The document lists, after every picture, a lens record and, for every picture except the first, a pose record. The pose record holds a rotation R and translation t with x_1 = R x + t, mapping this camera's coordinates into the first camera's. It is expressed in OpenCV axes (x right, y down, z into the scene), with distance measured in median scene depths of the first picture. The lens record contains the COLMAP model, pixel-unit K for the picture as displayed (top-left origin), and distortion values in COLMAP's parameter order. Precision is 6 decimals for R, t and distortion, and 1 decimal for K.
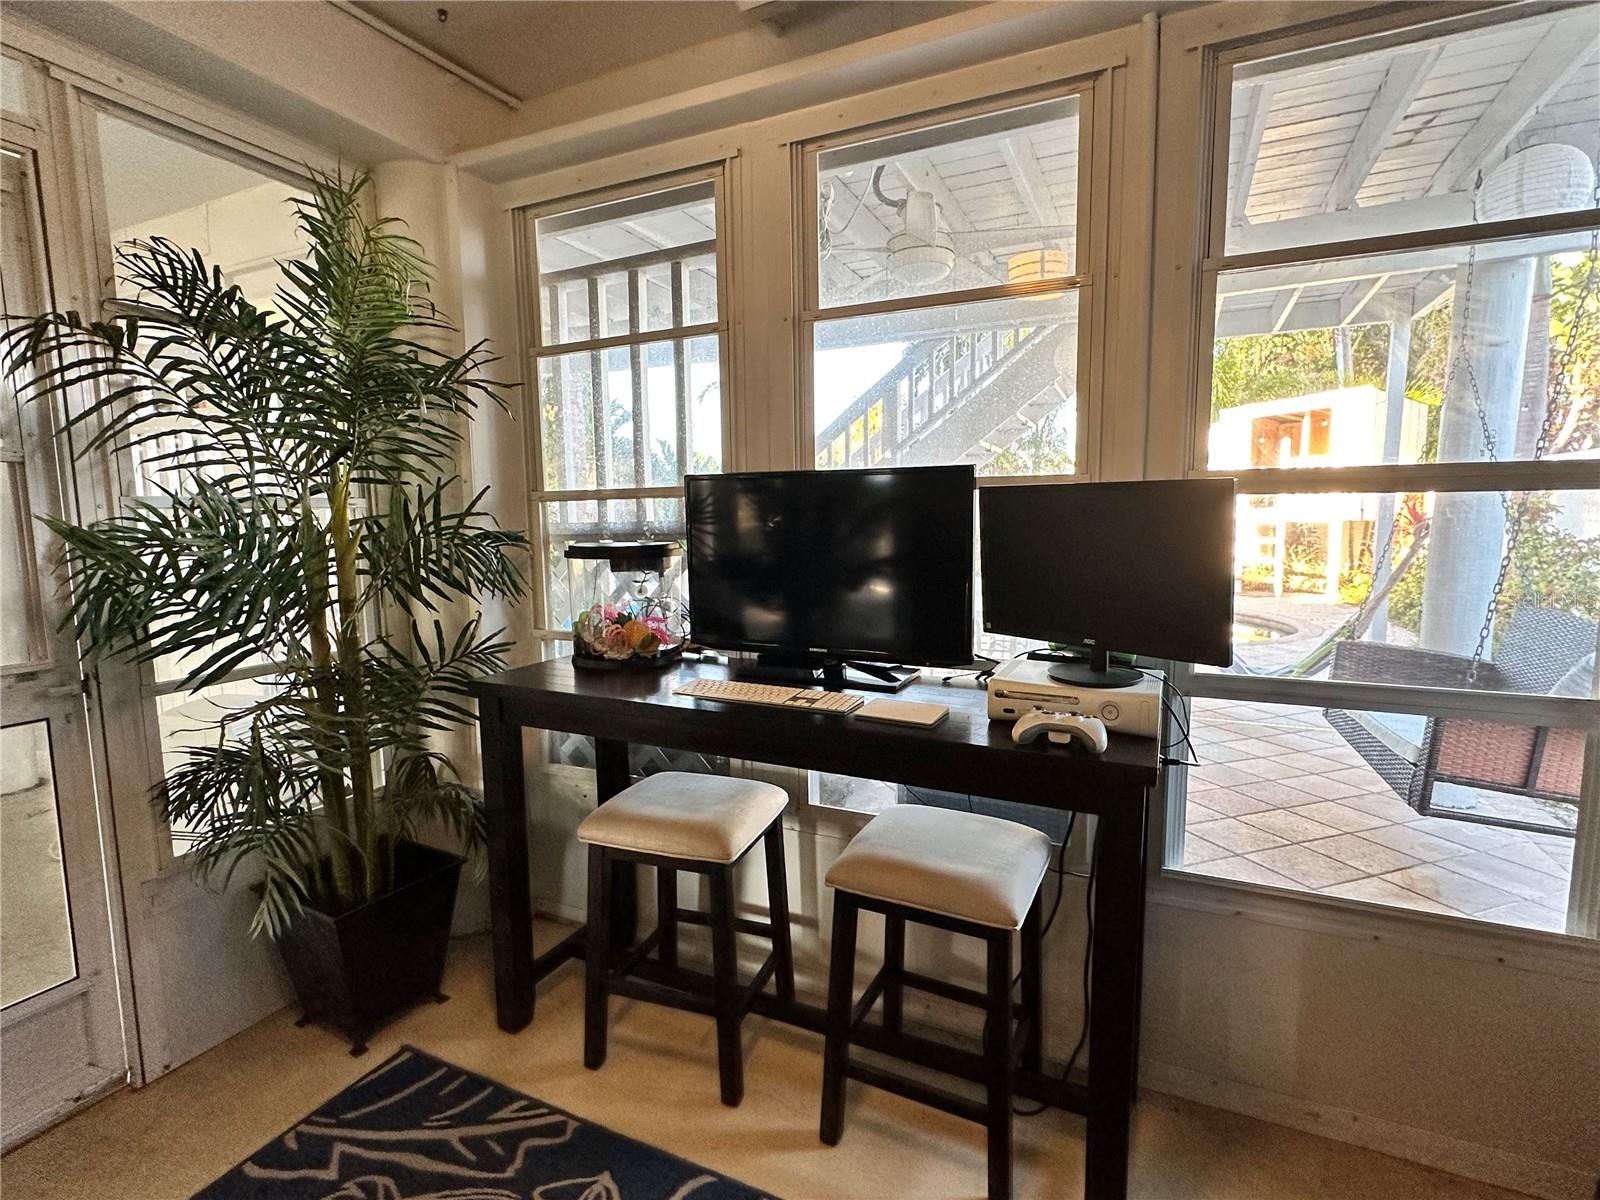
lens RADIAL K [[770.8, 0, 800.0], [0, 770.8, 600.0], [0, 0, 1]] dist [-0.001838, -0.000506]
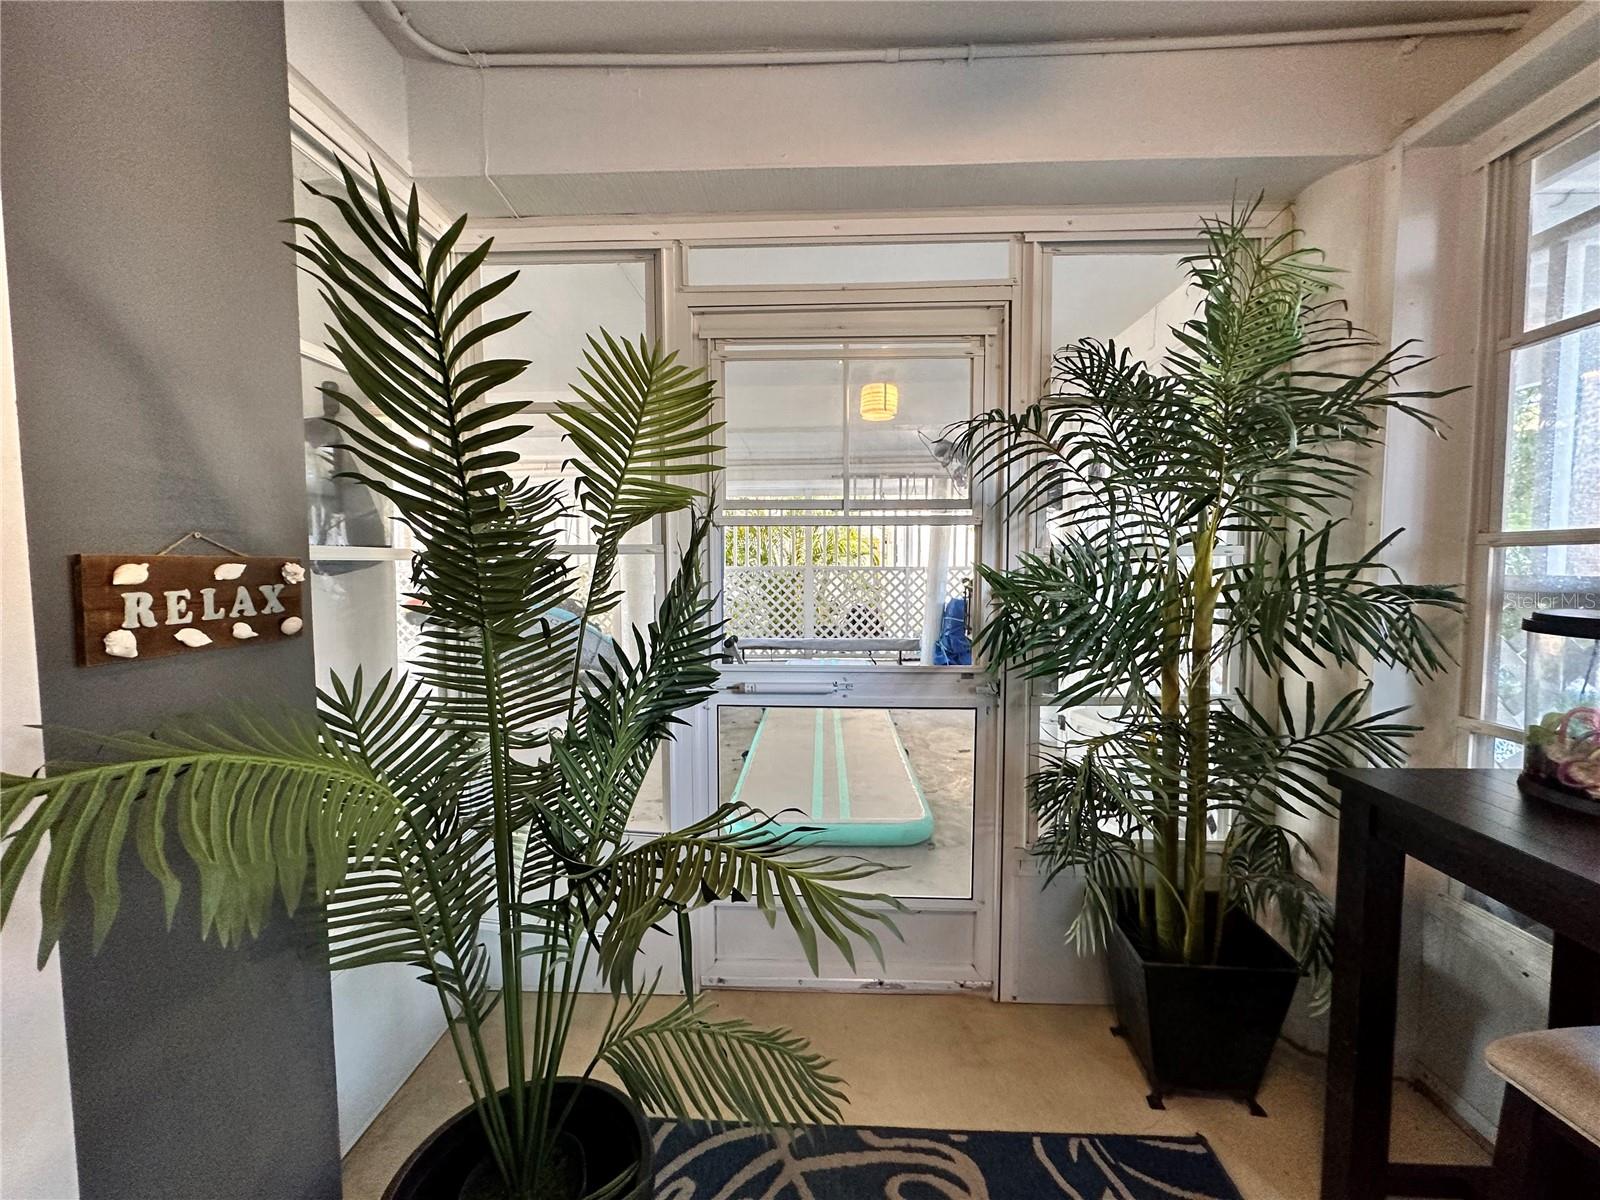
lens RADIAL K [[640.3, 0, 797.1], [0, 640.3, 600.9], [0, 0, 1]] dist [-0.003950, 0.000417]
pose [[0.384789, 0.067299, -0.920548, -0.036631], [-0.100788, 0.994438, 0.030572, -0.035045], [0.917485, 0.081017, 0.389432, 0.199645]]
